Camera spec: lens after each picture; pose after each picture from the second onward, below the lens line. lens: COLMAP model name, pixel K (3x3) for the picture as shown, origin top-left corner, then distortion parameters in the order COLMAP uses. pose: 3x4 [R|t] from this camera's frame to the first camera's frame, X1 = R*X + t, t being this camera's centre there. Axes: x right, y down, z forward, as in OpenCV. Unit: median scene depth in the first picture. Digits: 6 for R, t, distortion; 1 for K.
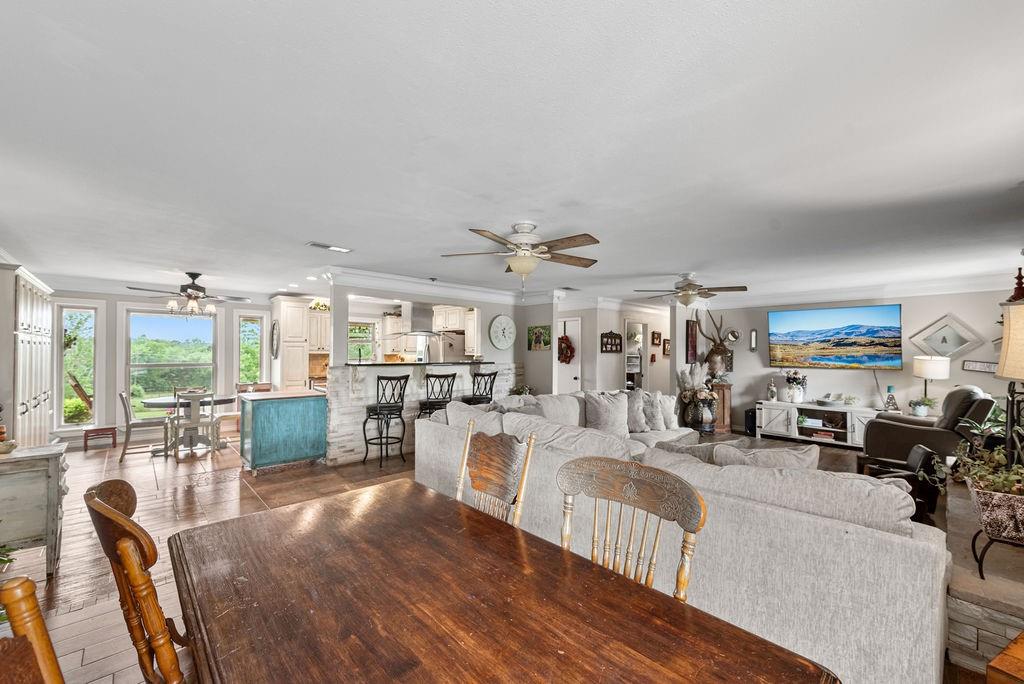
lens RADIAL K [[412.9, 0, 511.2], [0, 412.9, 342.4], [0, 0, 1]] dist [-0.000051, 0.000070]
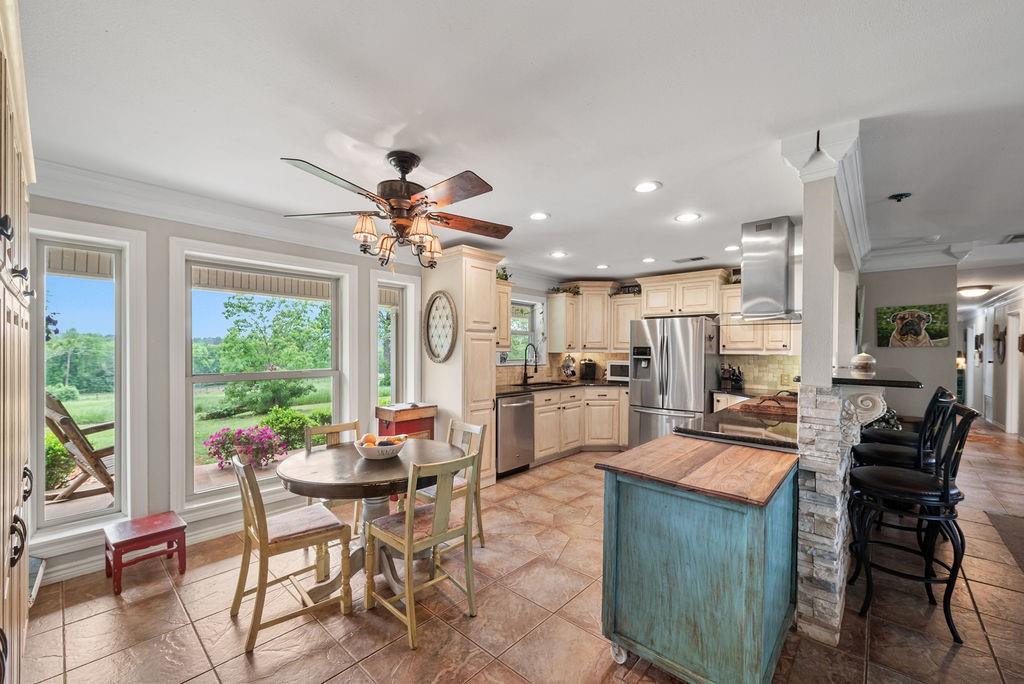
lens RADIAL K [[412.9, 0, 510.4], [0, 412.9, 344.8], [0, 0, 1]] dist [-0.000051, 0.000070]
pose [[0.995960, 0.001445, 0.089786, -0.541160], [-0.002903, 0.999866, 0.016117, 0.008303], [-0.089751, -0.016313, 0.995831, 0.451012]]
